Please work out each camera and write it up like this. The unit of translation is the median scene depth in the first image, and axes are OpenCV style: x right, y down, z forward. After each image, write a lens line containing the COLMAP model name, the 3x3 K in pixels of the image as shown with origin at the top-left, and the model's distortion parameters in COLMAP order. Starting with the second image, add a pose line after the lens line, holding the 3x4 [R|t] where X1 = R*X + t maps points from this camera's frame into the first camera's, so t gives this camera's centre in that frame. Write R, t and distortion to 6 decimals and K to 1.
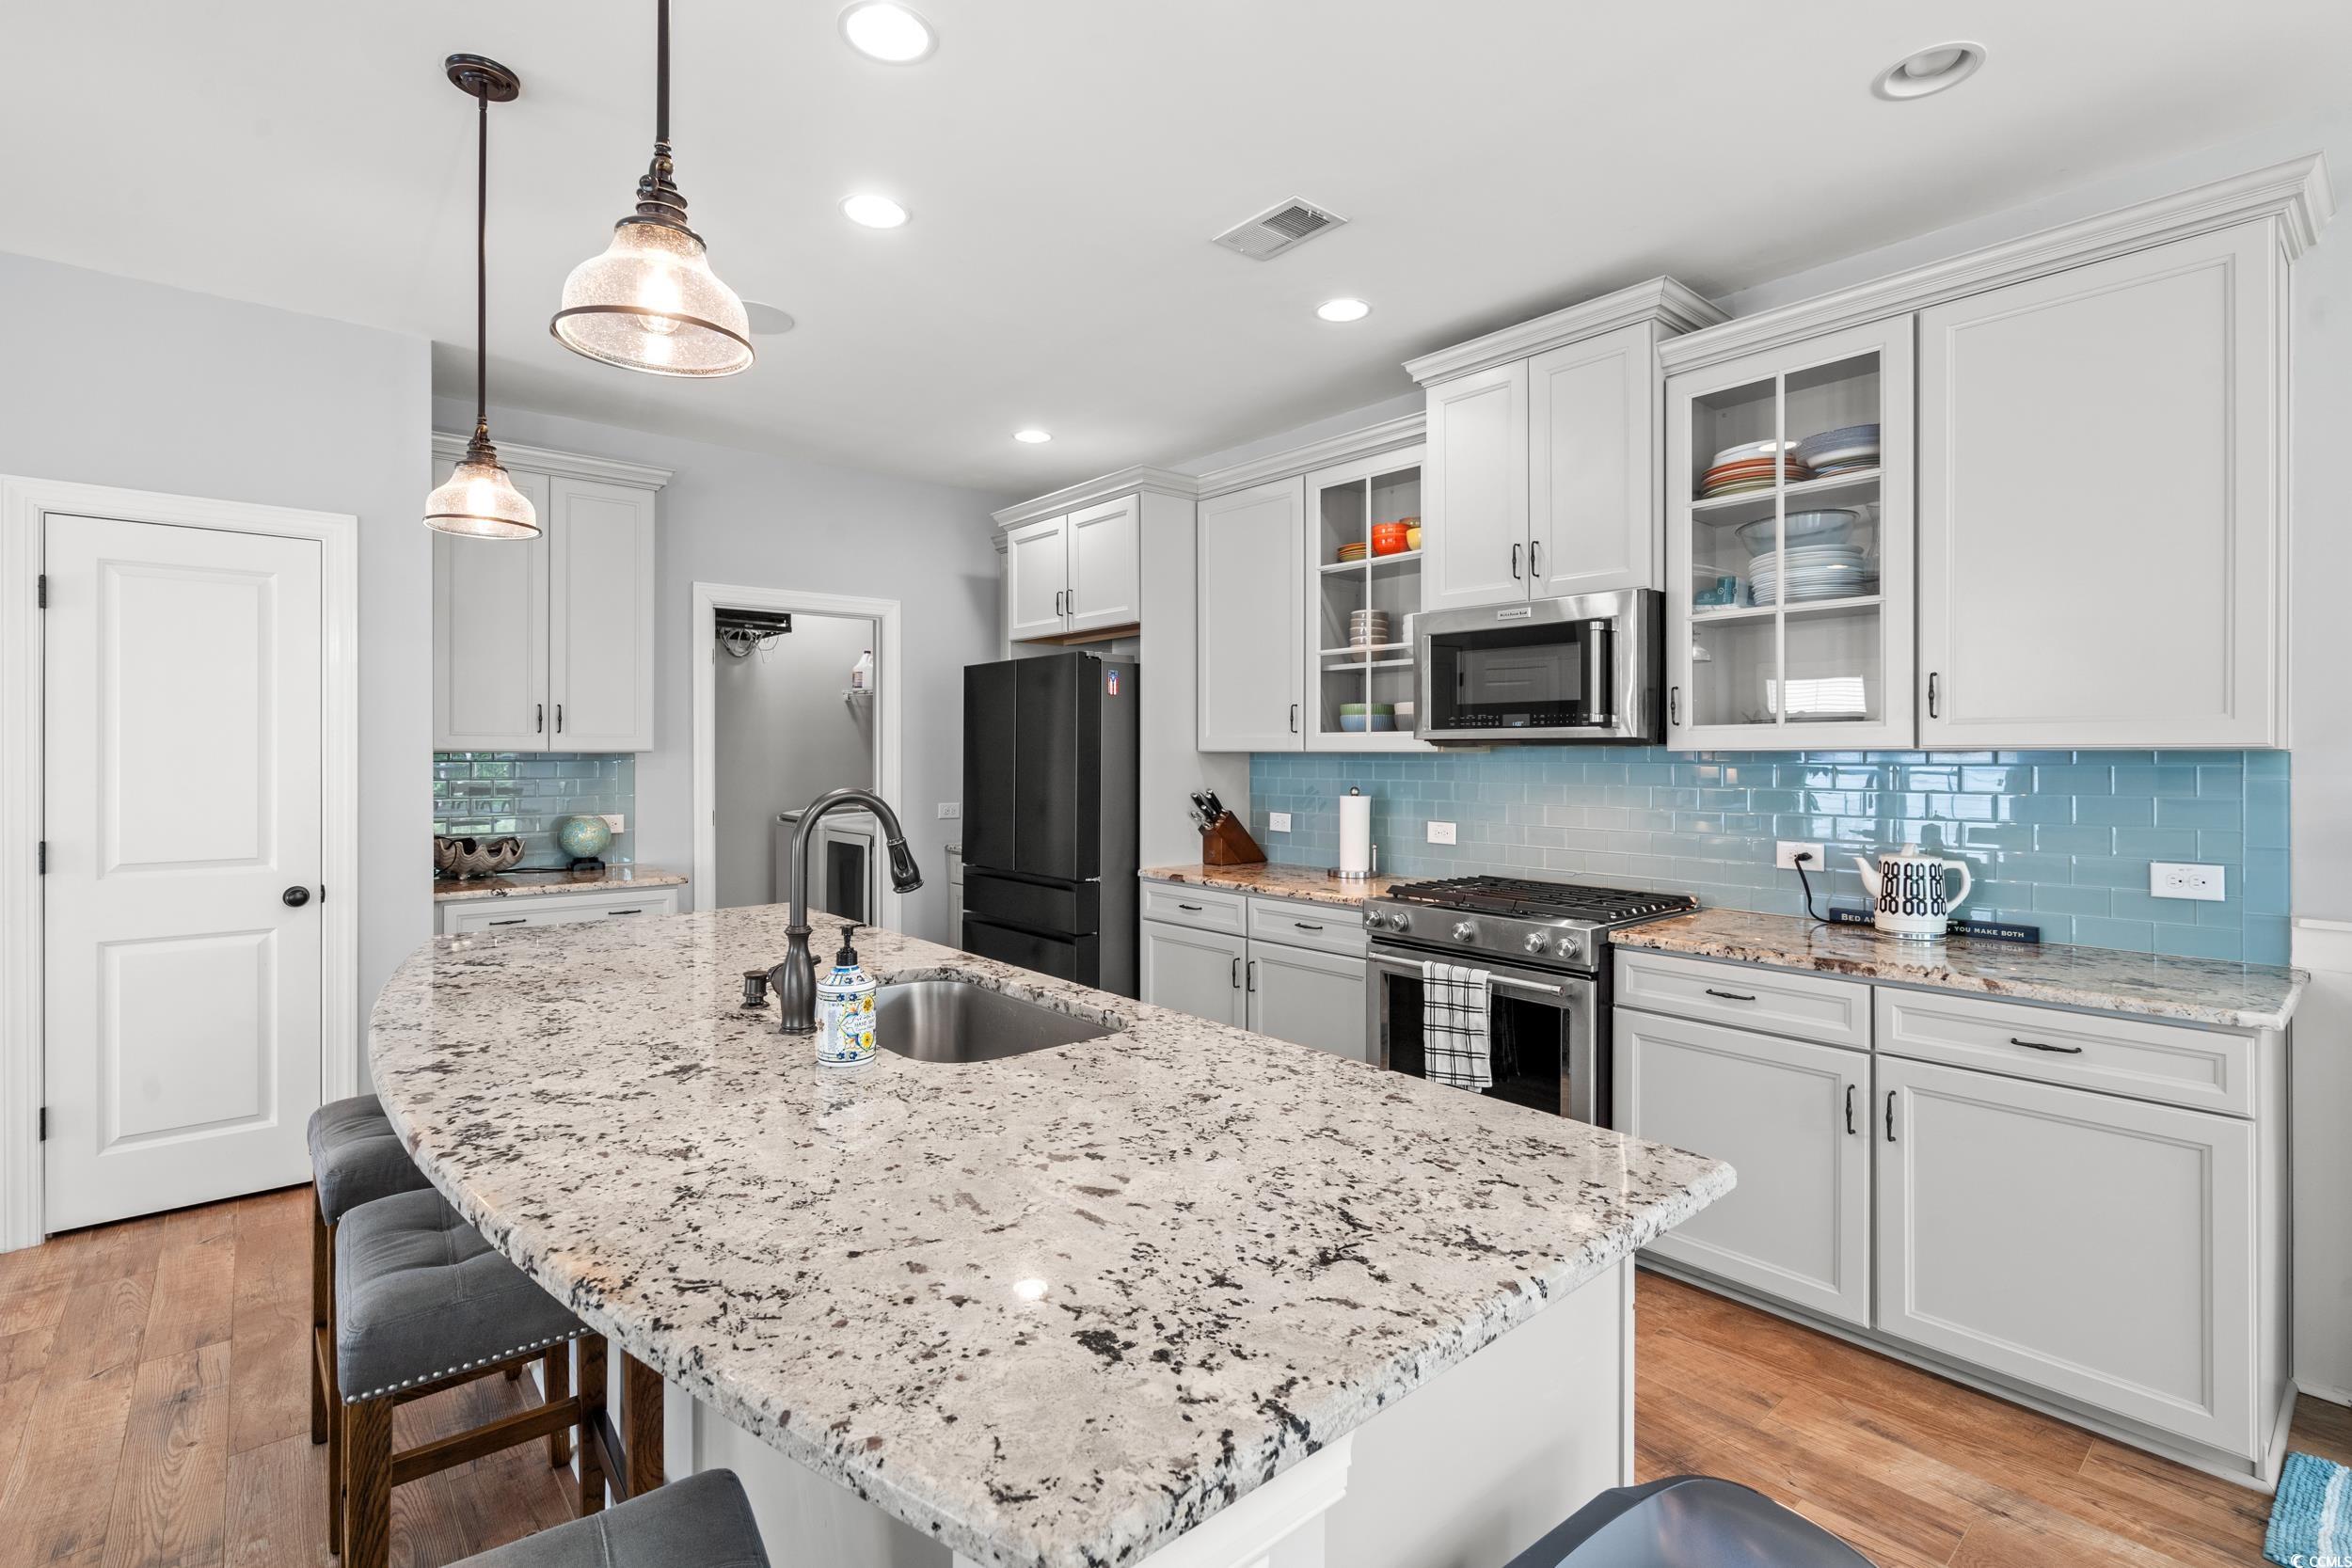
lens RADIAL K [[1078.6, 0, 1175.6], [0, 1078.6, 772.3], [0, 0, 1]] dist [-0.004223, 0.001644]
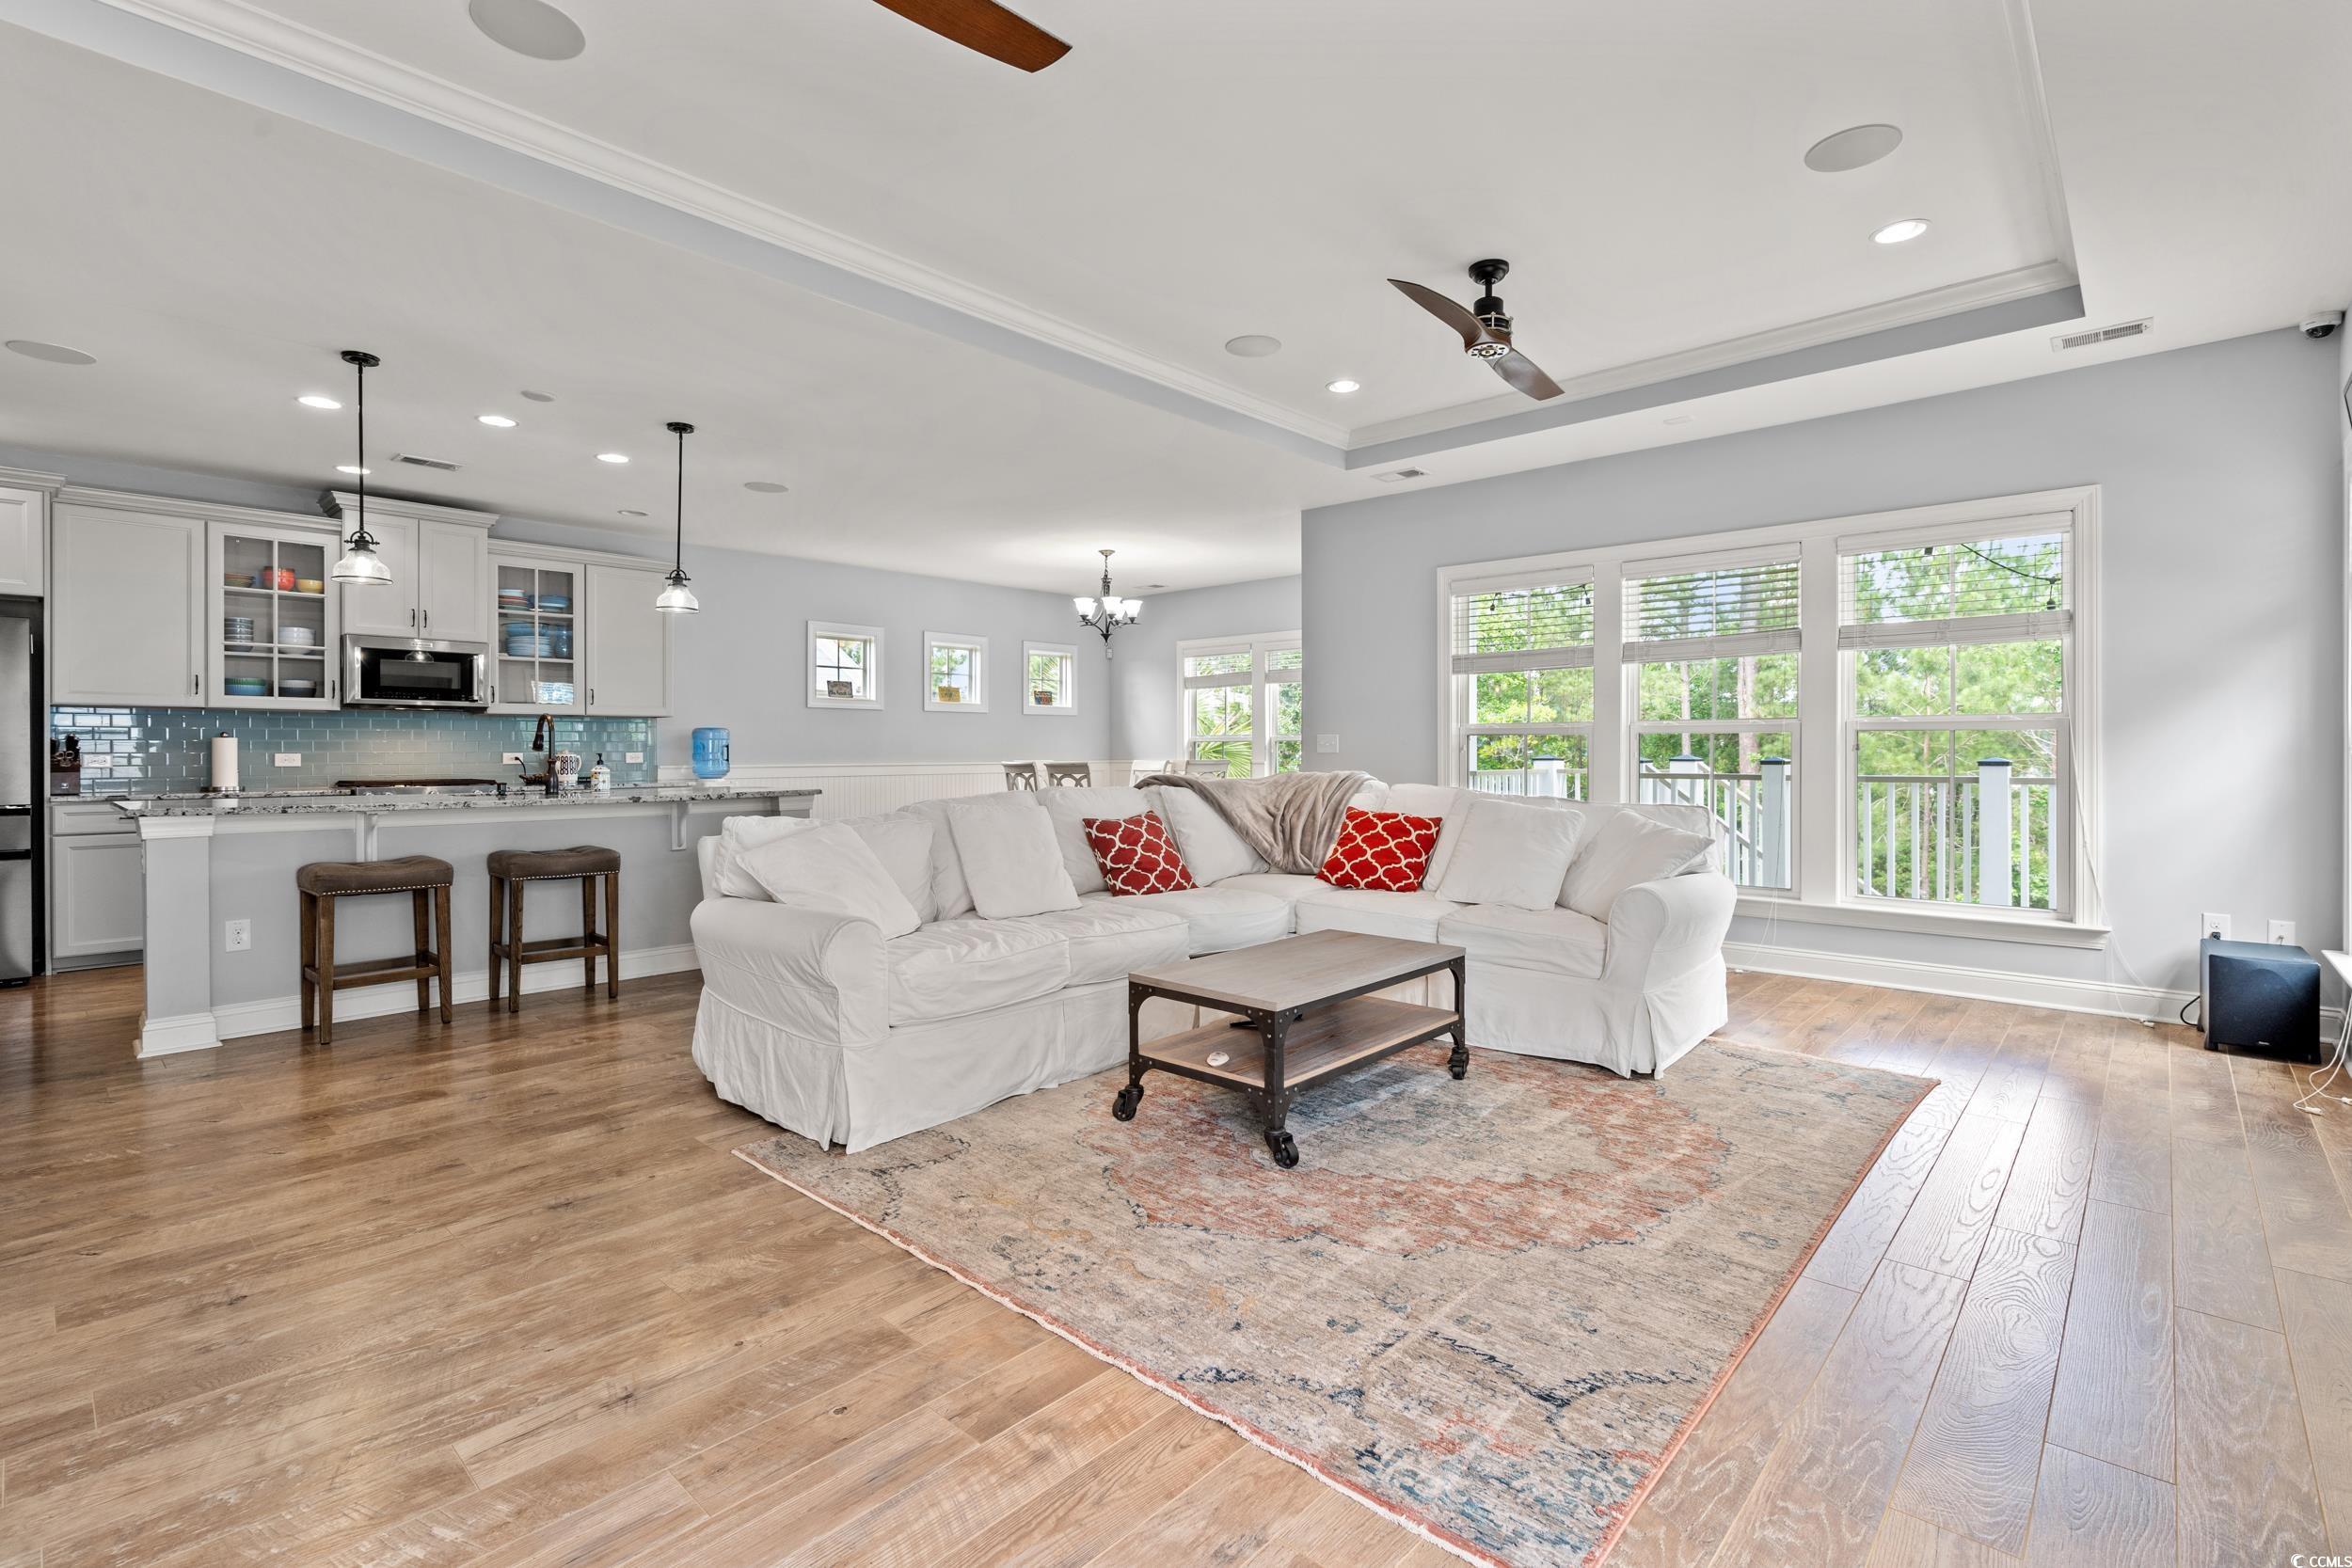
lens RADIAL K [[1078.6, 0, 1141.7], [0, 1078.6, 744.2], [0, 0, 1]] dist [-0.004223, 0.001644]
pose [[-0.102487, -0.005105, 0.994721, -1.745472], [0.006641, 0.999961, 0.005816, 0.037159], [-0.994712, 0.007202, -0.102449, -0.143449]]
